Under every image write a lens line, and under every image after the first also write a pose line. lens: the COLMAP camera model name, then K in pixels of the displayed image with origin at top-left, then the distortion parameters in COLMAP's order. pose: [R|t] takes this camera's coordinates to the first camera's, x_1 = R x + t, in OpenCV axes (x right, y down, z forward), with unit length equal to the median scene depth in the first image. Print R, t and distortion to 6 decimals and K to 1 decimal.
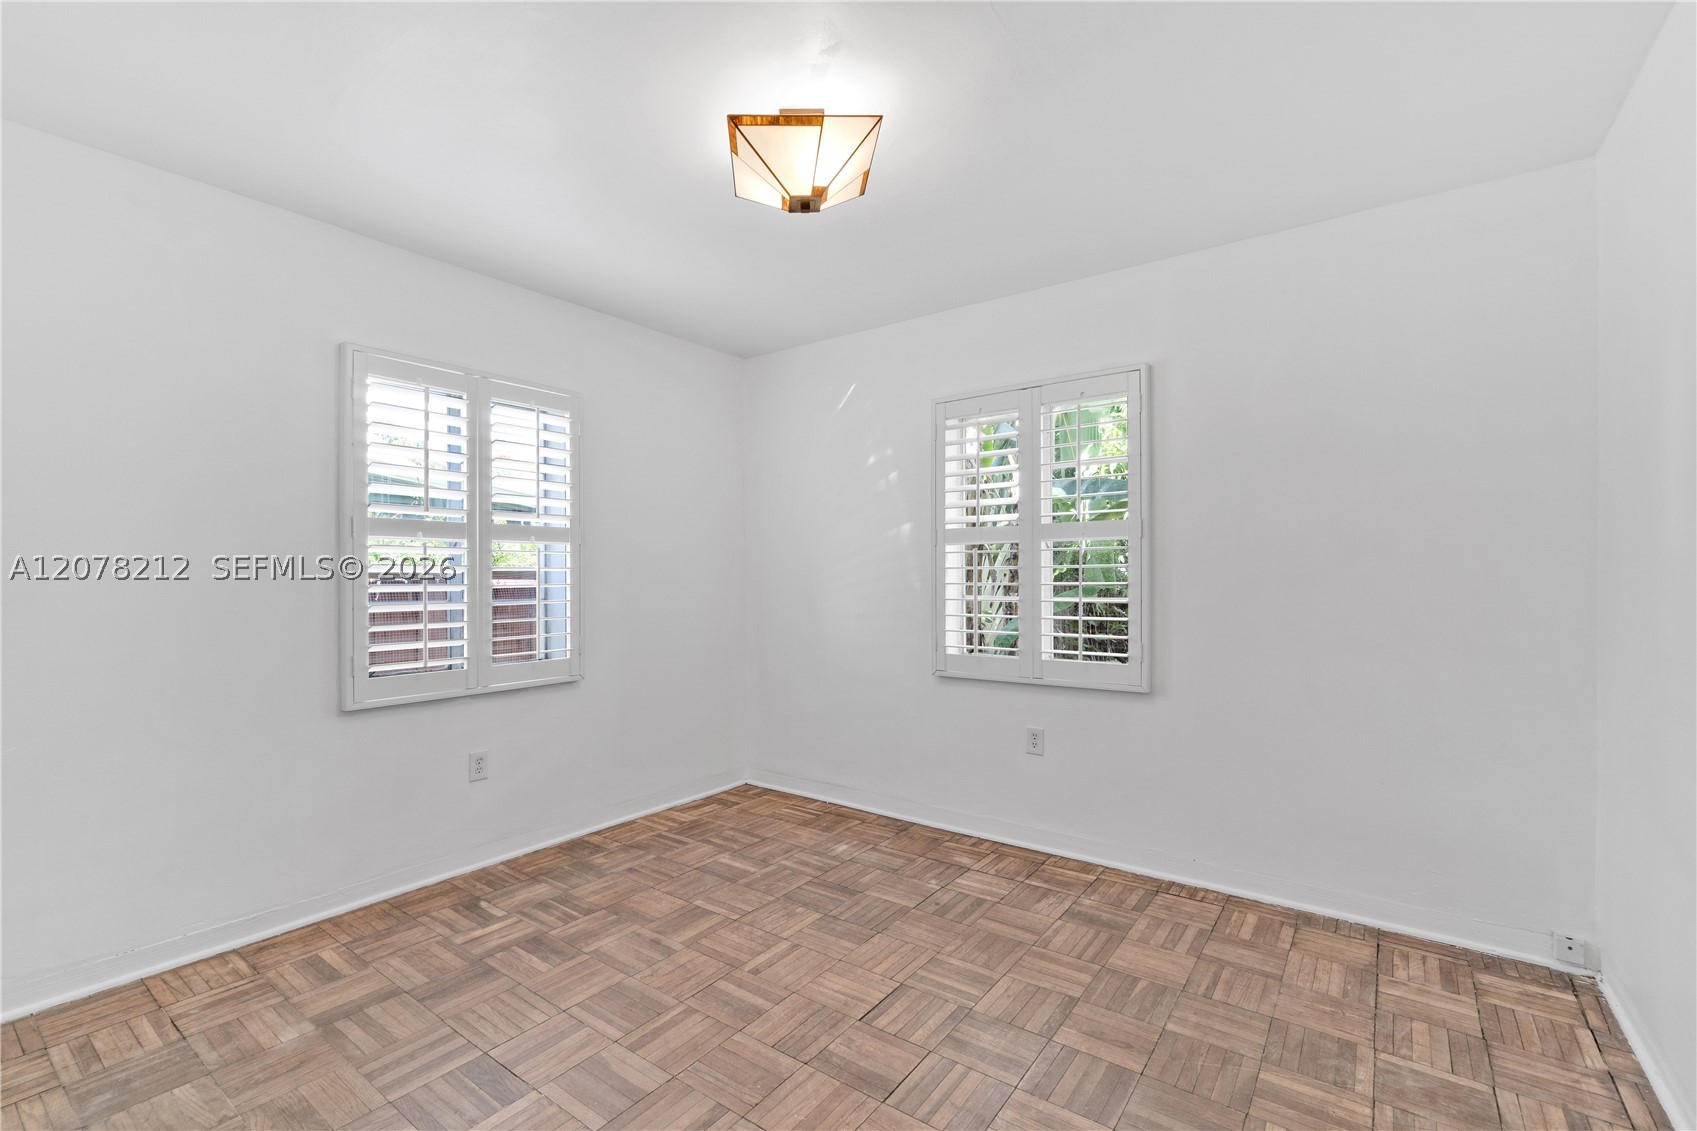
lens RADIAL K [[737.8, 0, 843.4], [0, 737.8, 576.8], [0, 0, 1]] dist [-0.000447, 0.000207]
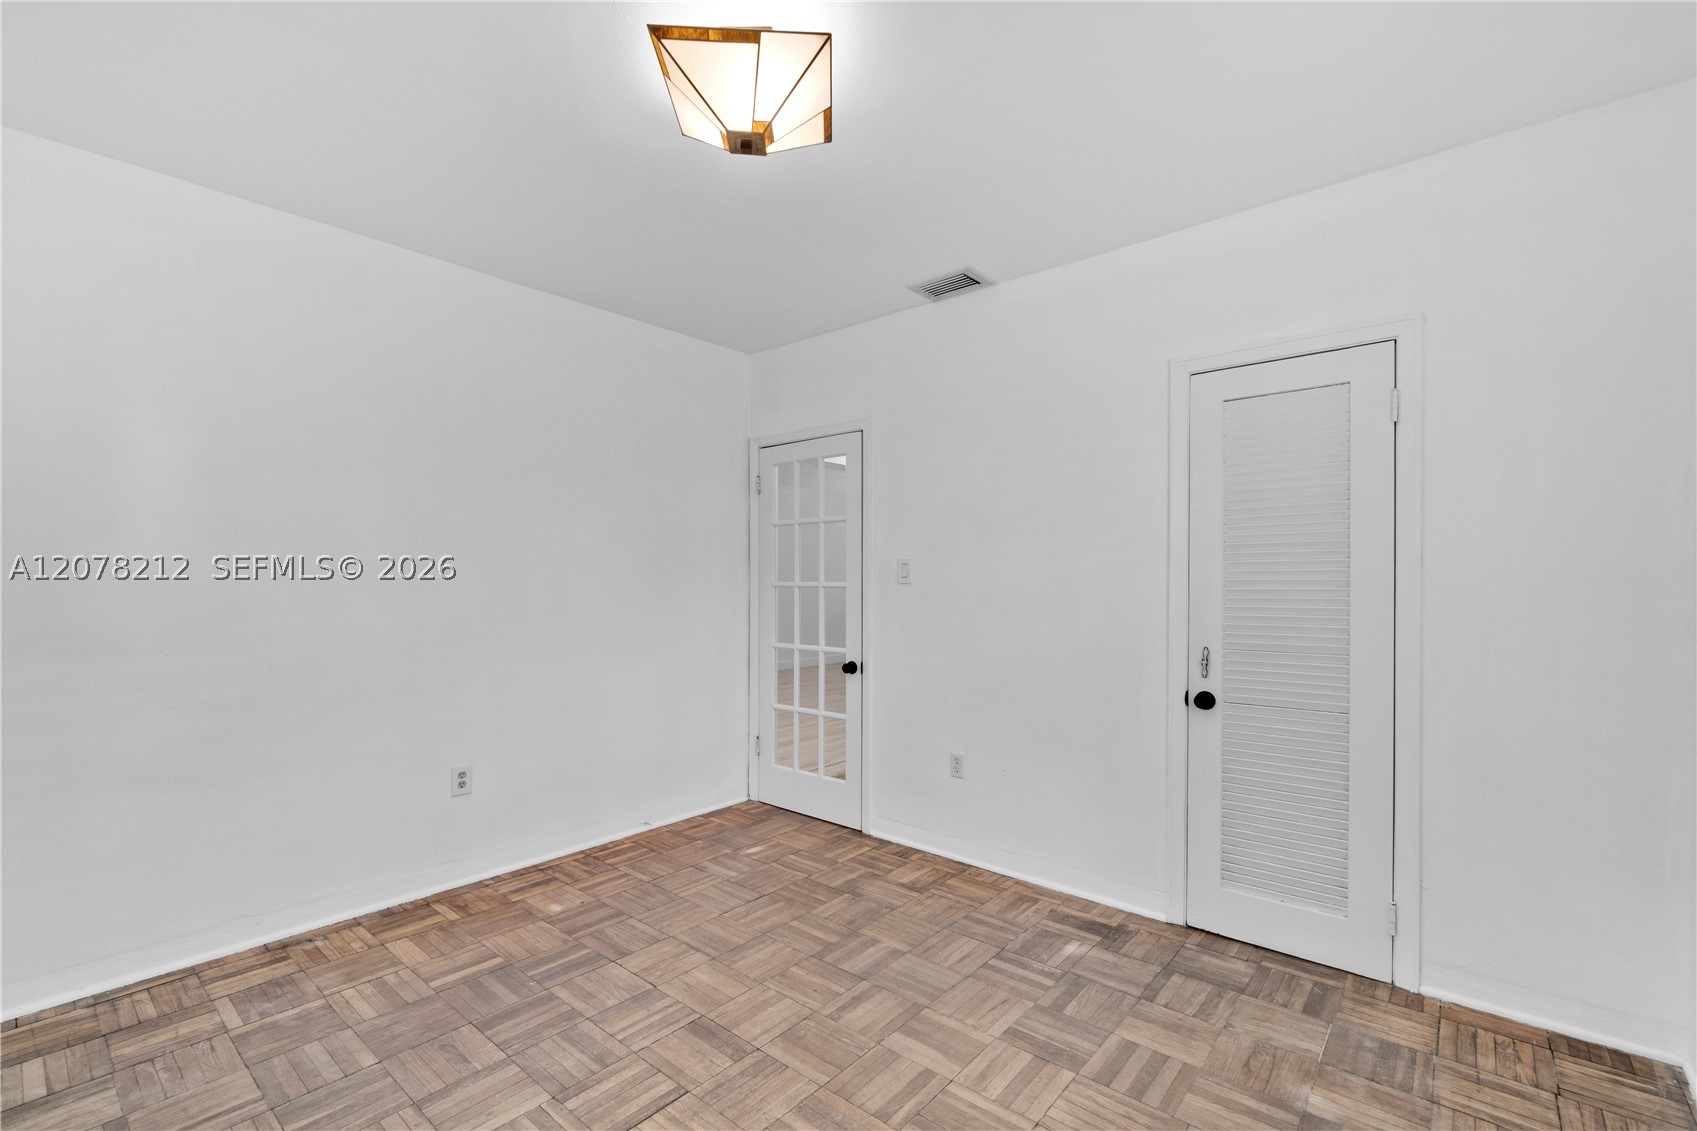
lens RADIAL K [[737.8, 0, 843.4], [0, 737.8, 576.8], [0, 0, 1]] dist [-0.000447, 0.000207]
pose [[-0.997339, -0.001349, 0.072896, -0.243130], [-0.001936, 0.999966, -0.007983, -0.010147], [-0.072883, -0.008103, -0.997308, 1.997706]]
